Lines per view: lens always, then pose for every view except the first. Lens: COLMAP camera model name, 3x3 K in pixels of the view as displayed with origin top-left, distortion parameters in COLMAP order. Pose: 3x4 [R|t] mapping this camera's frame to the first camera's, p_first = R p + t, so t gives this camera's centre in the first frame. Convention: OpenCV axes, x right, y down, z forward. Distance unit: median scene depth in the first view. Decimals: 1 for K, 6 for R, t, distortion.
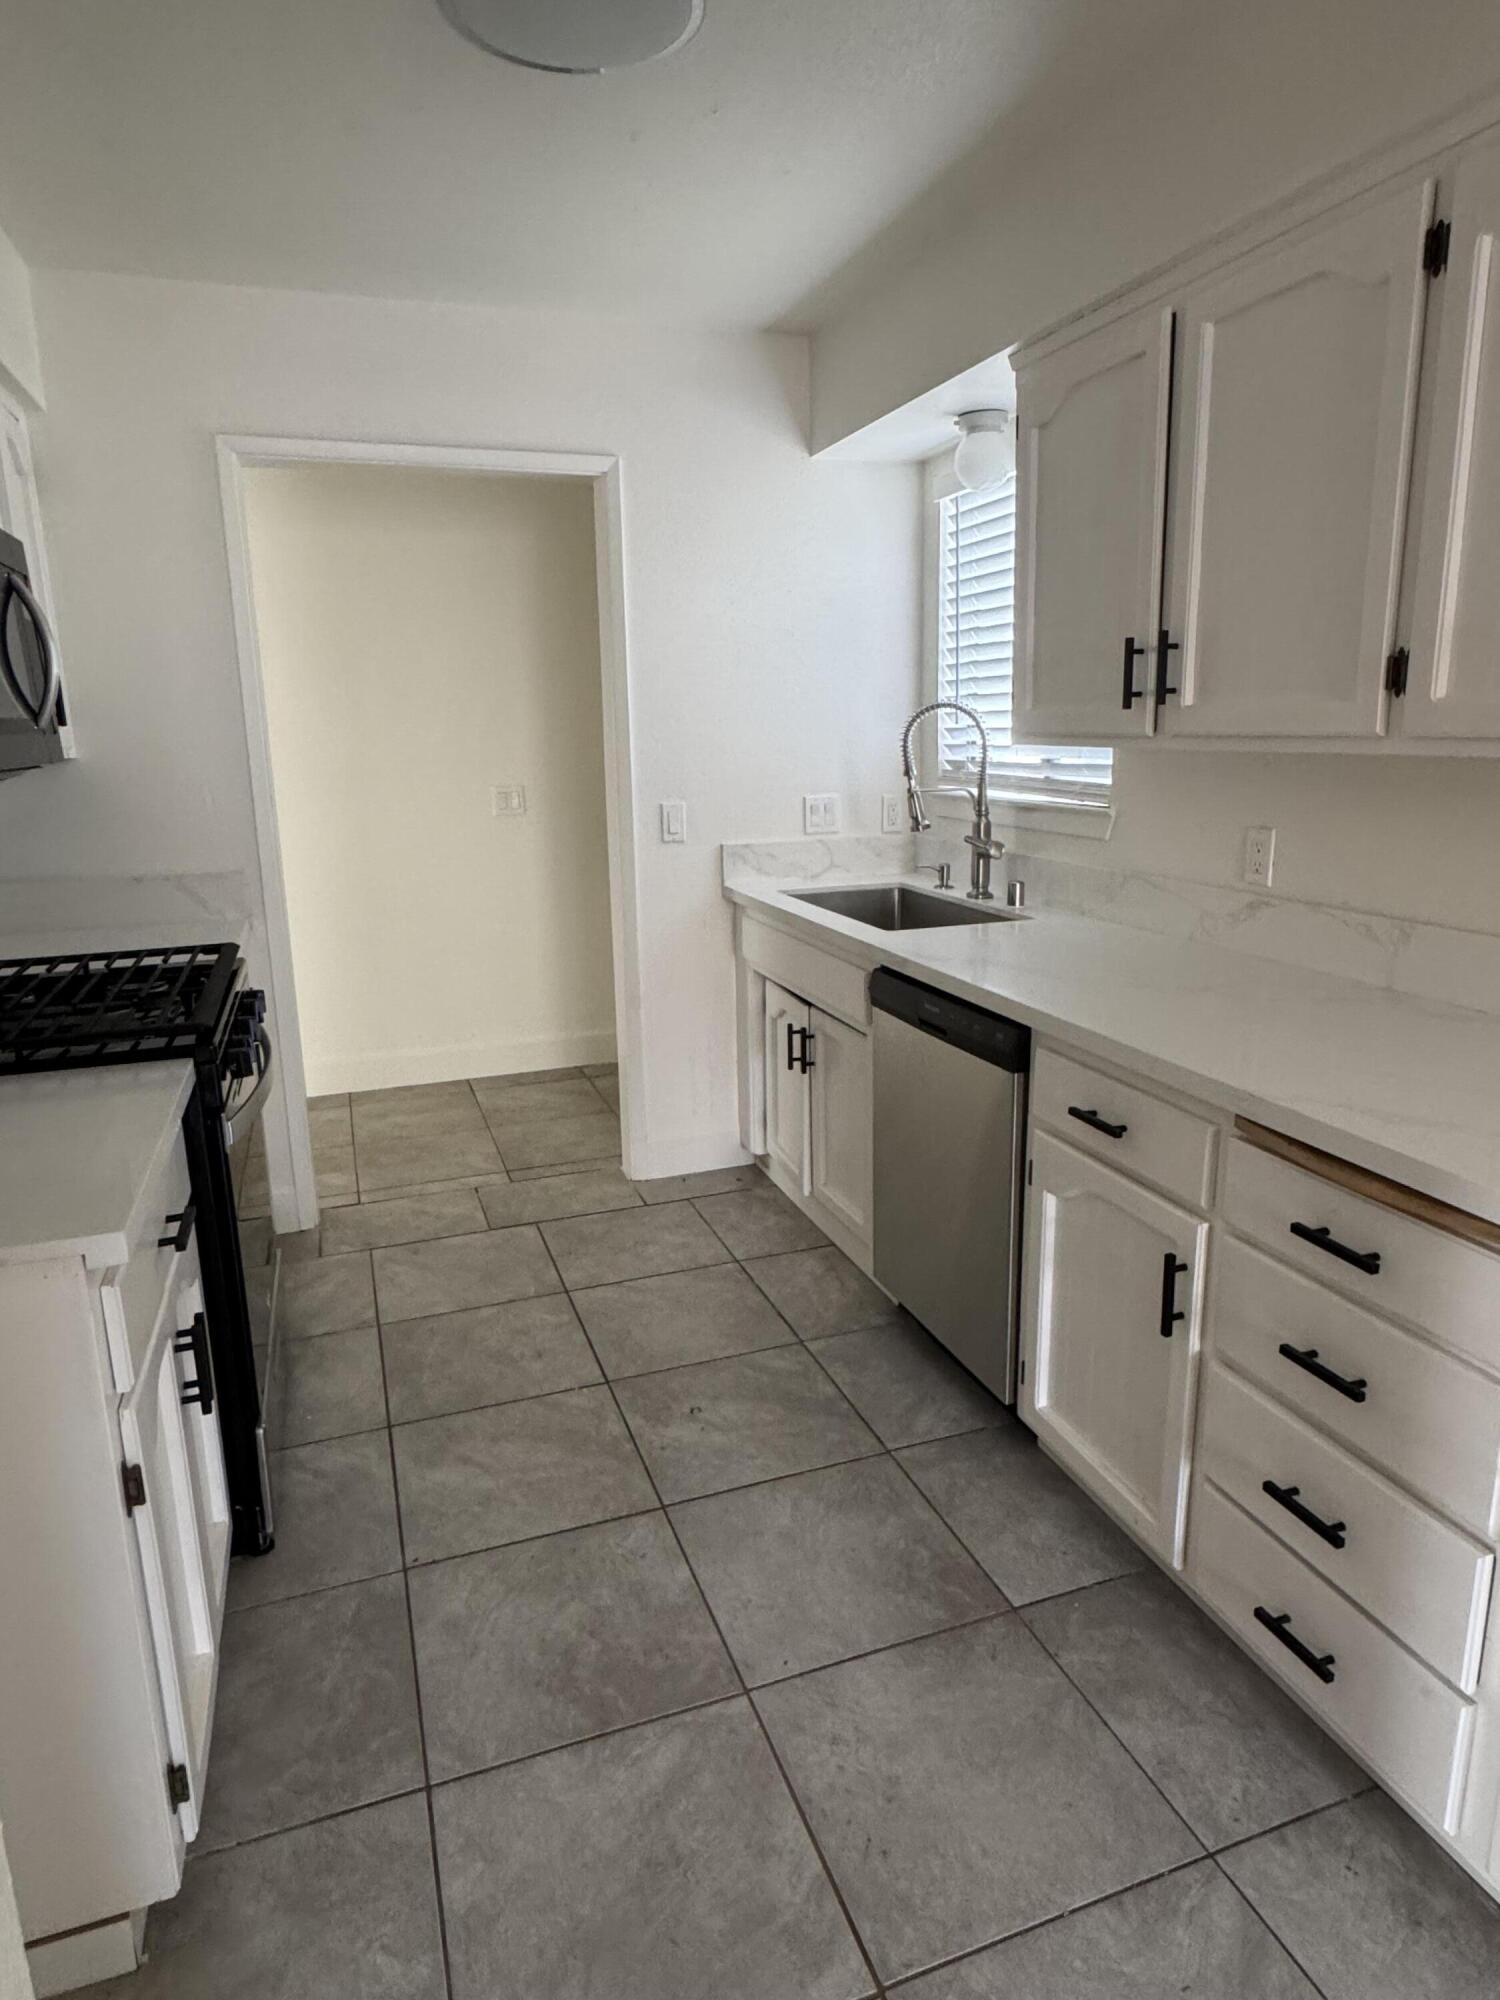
lens RADIAL K [[1184.9, 0, 753.0], [0, 1184.9, 992.9], [0, 0, 1]] dist [-0.016045, 0.001249]
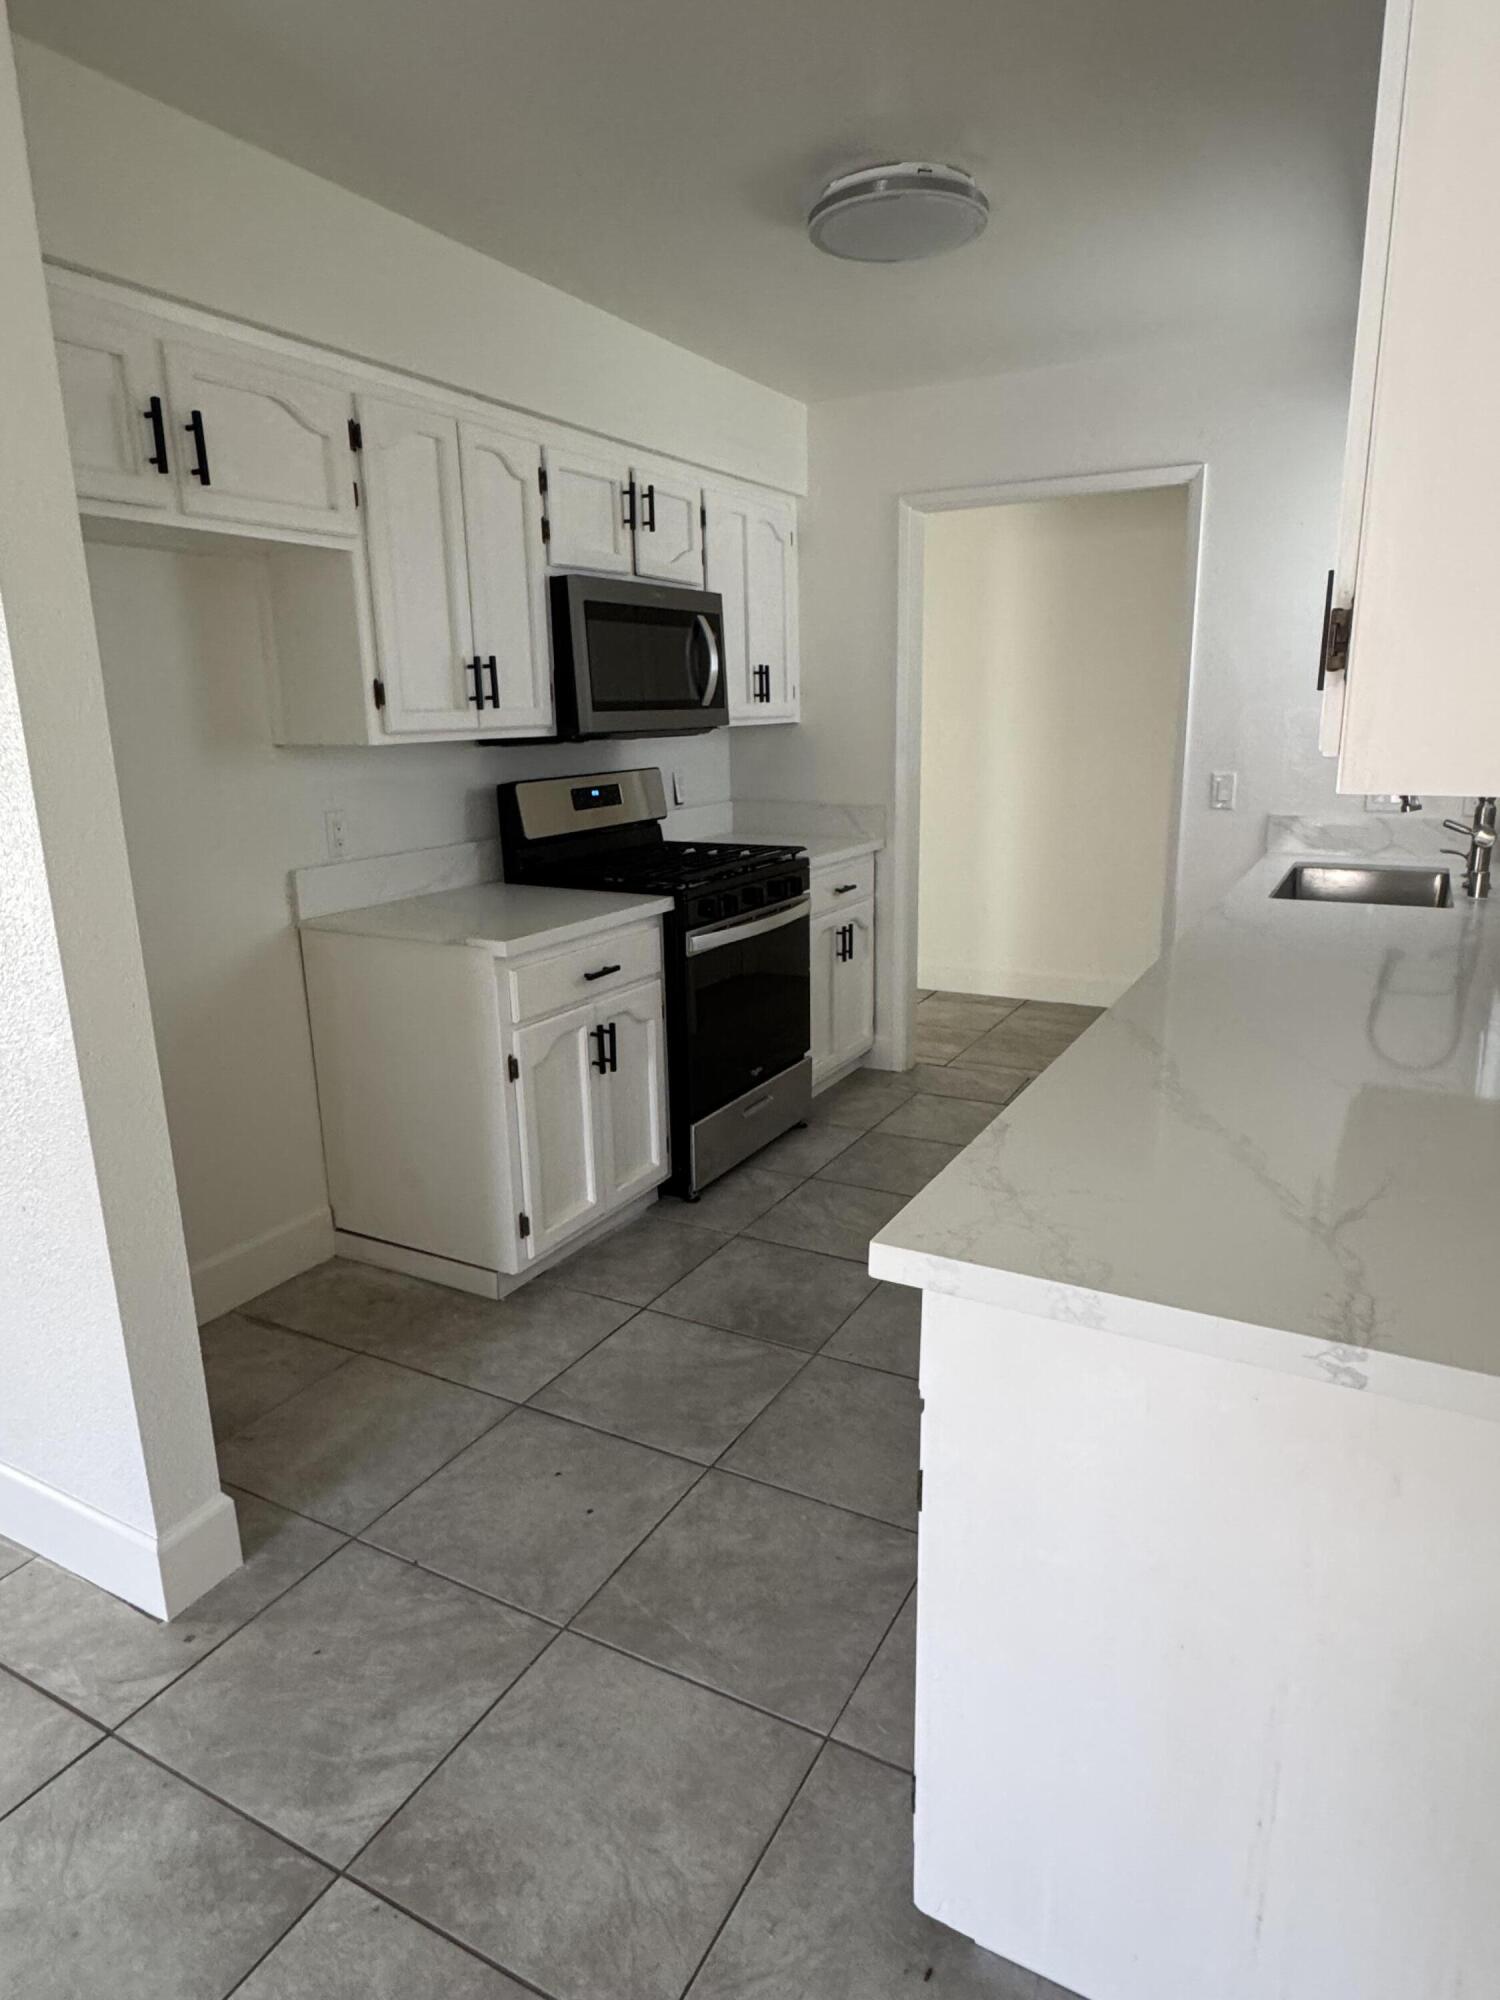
lens RADIAL K [[1184.9, 0, 759.3], [0, 1184.9, 995.9], [0, 0, 1]] dist [-0.016045, 0.001249]
pose [[0.666362, 0.183757, -0.722630, 0.562927], [-0.158243, 0.981932, 0.103774, -0.003312], [0.728643, 0.045200, 0.683401, -0.066409]]
